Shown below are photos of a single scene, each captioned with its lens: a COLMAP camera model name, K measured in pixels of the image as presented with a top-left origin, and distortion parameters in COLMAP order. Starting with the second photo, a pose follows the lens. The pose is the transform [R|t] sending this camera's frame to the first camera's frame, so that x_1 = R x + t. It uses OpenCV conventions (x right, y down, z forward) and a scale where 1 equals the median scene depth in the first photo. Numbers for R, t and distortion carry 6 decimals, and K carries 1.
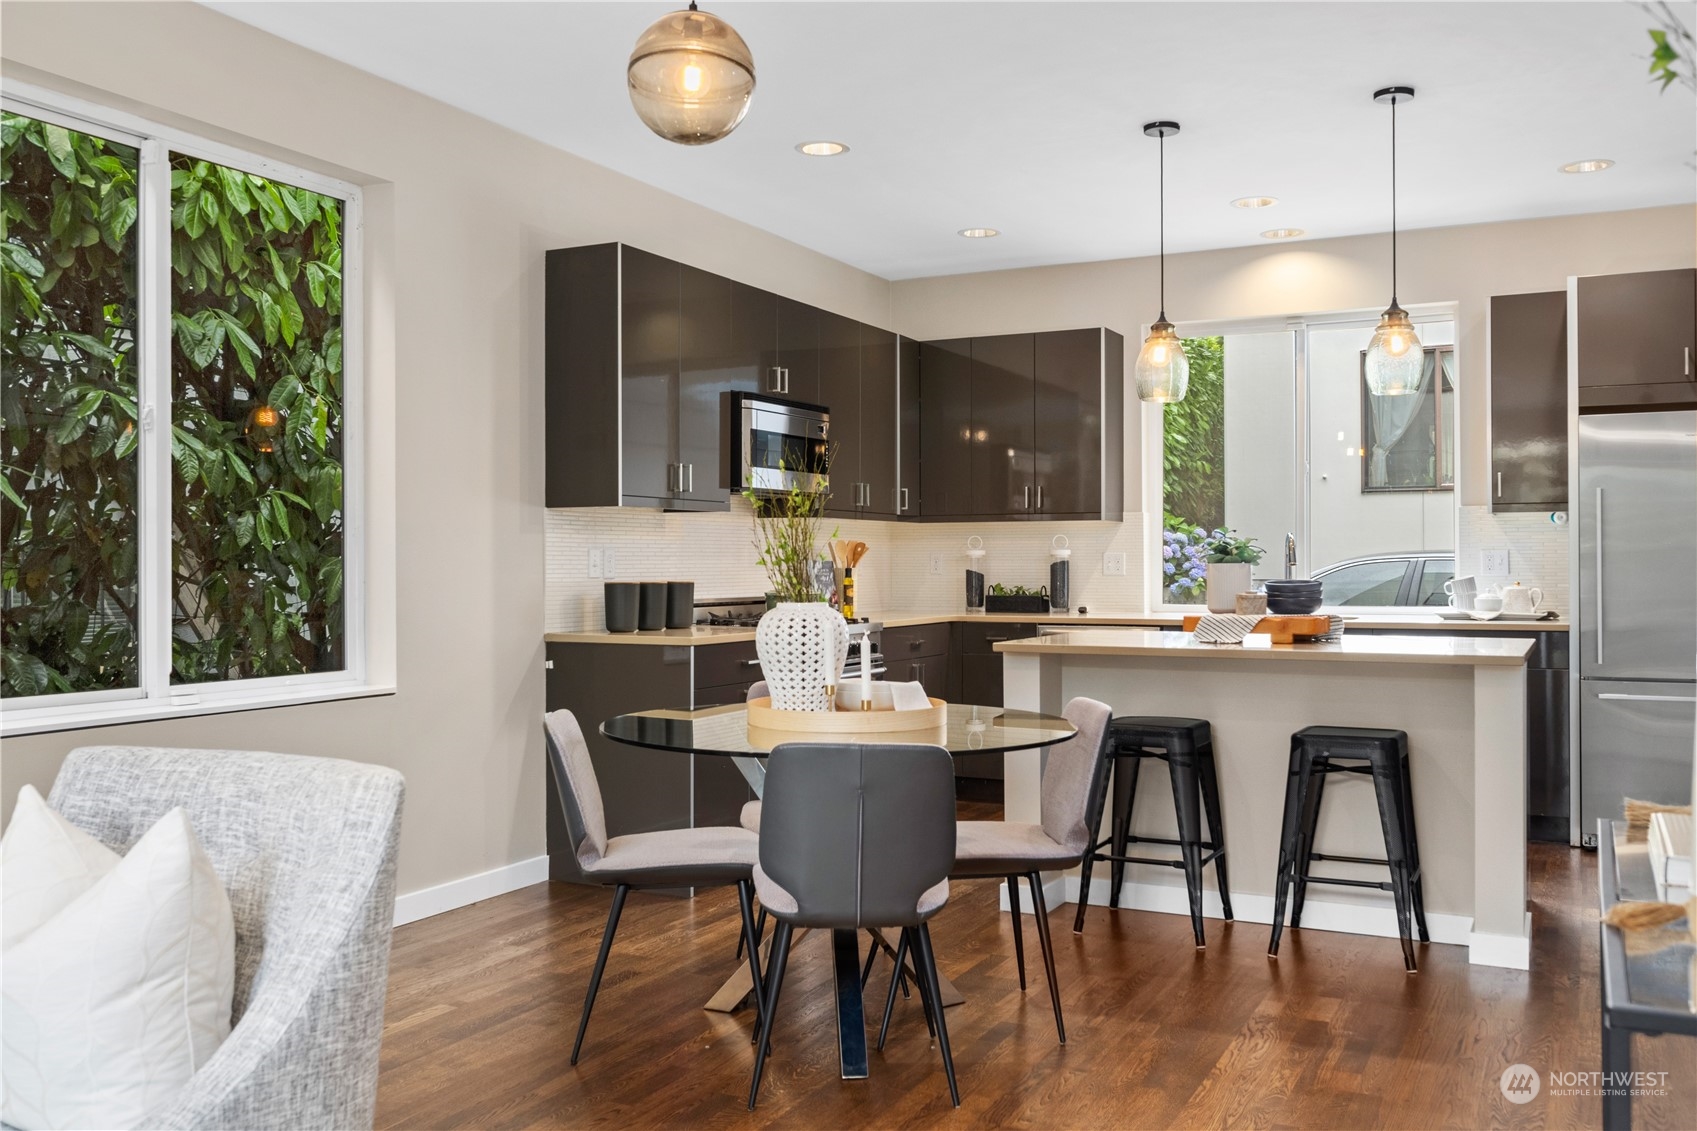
lens RADIAL K [[1475.0, 0, 851.3], [0, 1475.0, 555.0], [0, 0, 1]] dist [-0.006530, -0.010039]
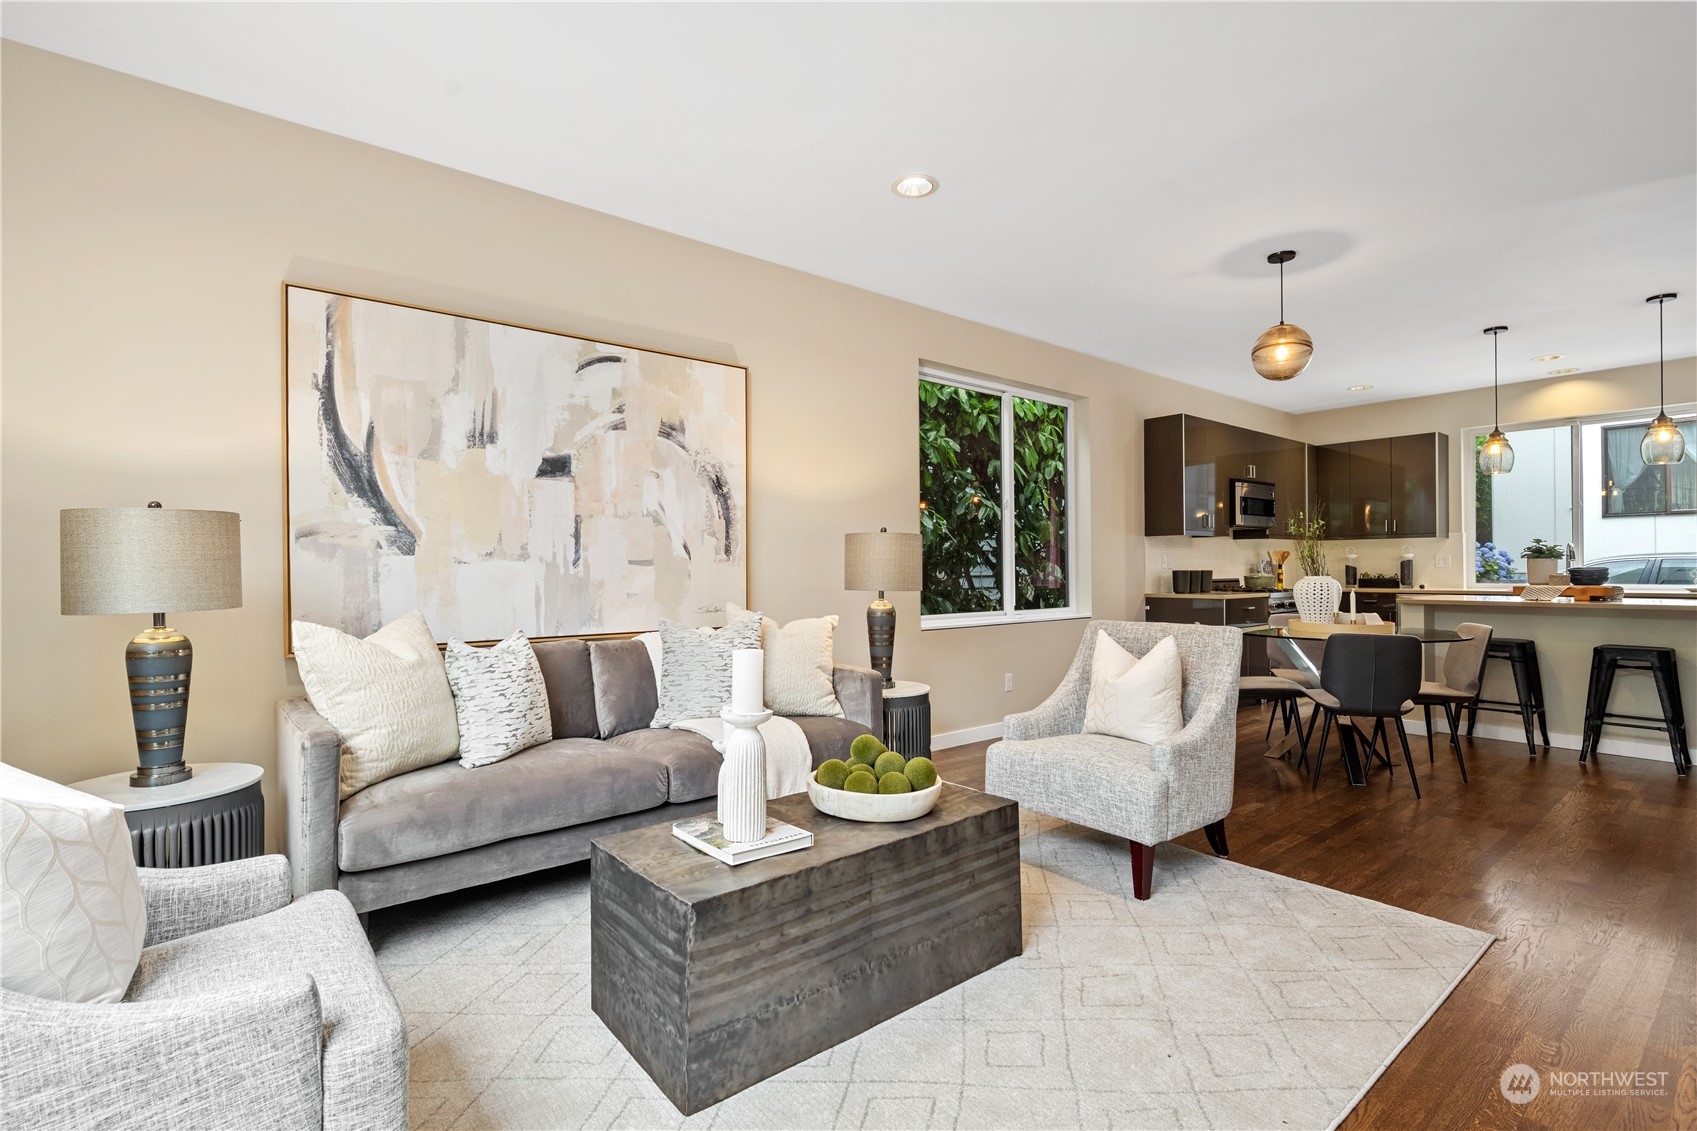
lens RADIAL K [[790.8, 0, 844.6], [0, 790.8, 566.8], [0, 0, 1]] dist [0.001685, -0.002131]
pose [[0.914570, -0.005251, -0.404394, -0.146161], [0.006971, 0.999972, 0.002782, 0.007234], [0.404368, -0.005364, 0.914580, -0.273250]]
